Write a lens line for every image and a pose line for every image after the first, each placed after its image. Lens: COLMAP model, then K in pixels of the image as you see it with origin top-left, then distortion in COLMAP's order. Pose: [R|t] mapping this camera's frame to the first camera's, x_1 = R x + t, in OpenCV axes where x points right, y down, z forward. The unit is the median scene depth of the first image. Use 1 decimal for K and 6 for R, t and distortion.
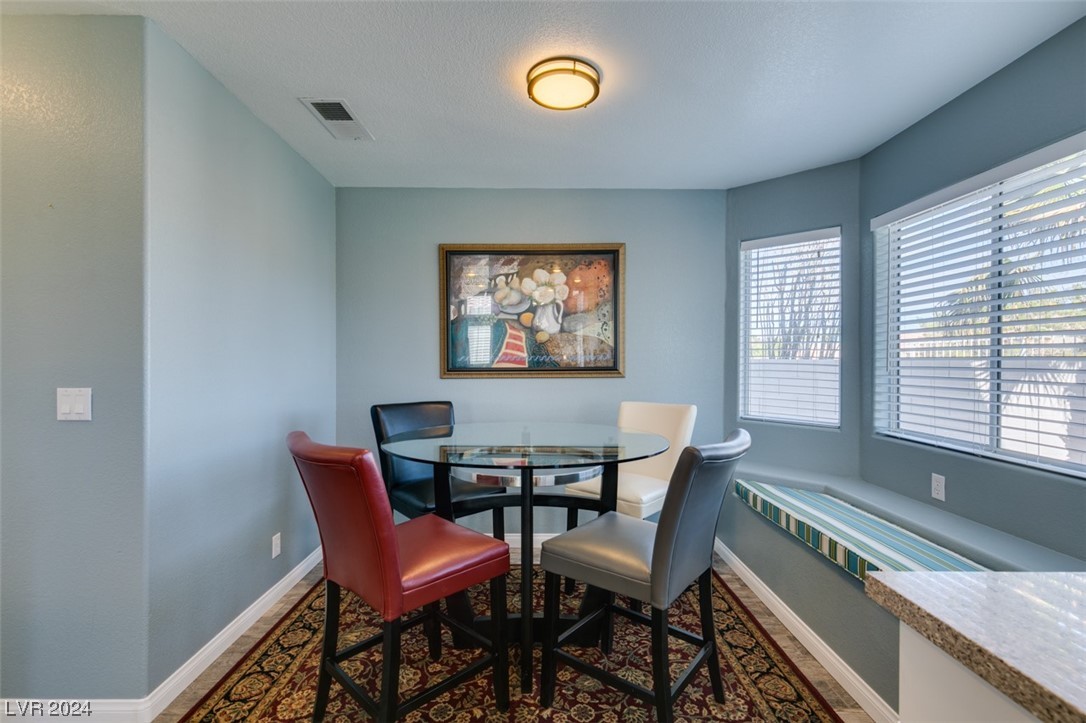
lens RADIAL K [[487.4, 0, 537.1], [0, 487.4, 365.8], [0, 0, 1]] dist [0.005758, -0.003136]
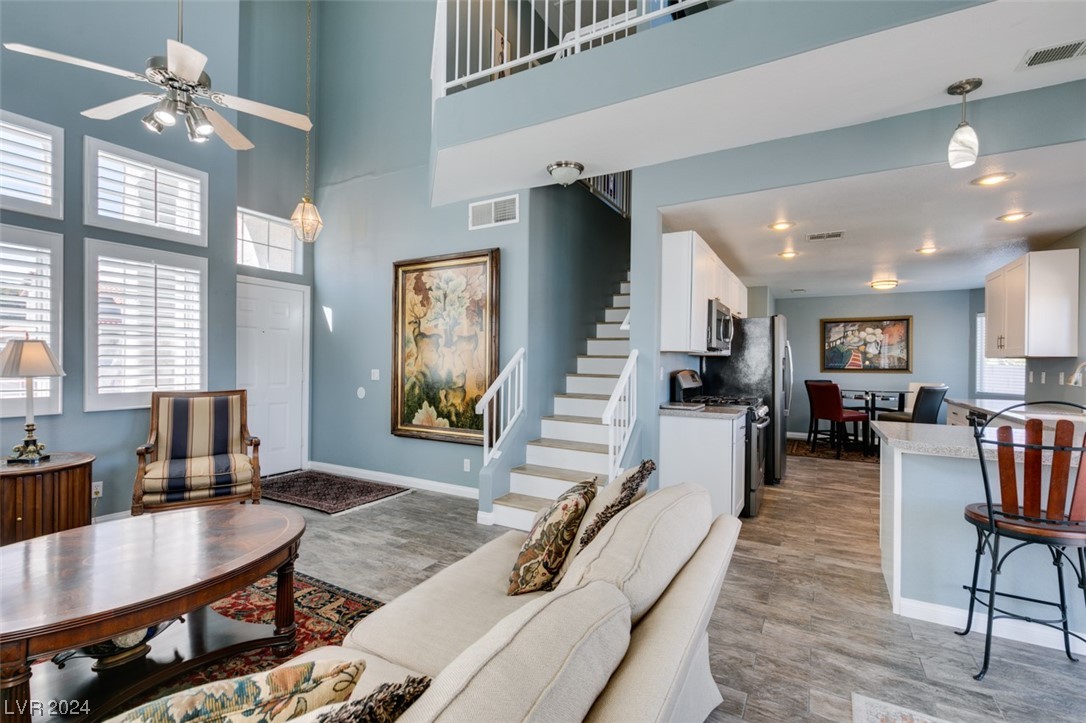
lens RADIAL K [[487.4, 0, 541.8], [0, 487.4, 360.3], [0, 0, 1]] dist [0.005758, -0.003136]
pose [[0.867612, 0.003428, -0.497230, -0.196227], [-0.010679, 0.999874, -0.011741, 0.008552], [0.497127, 0.015496, 0.867539, -1.903776]]
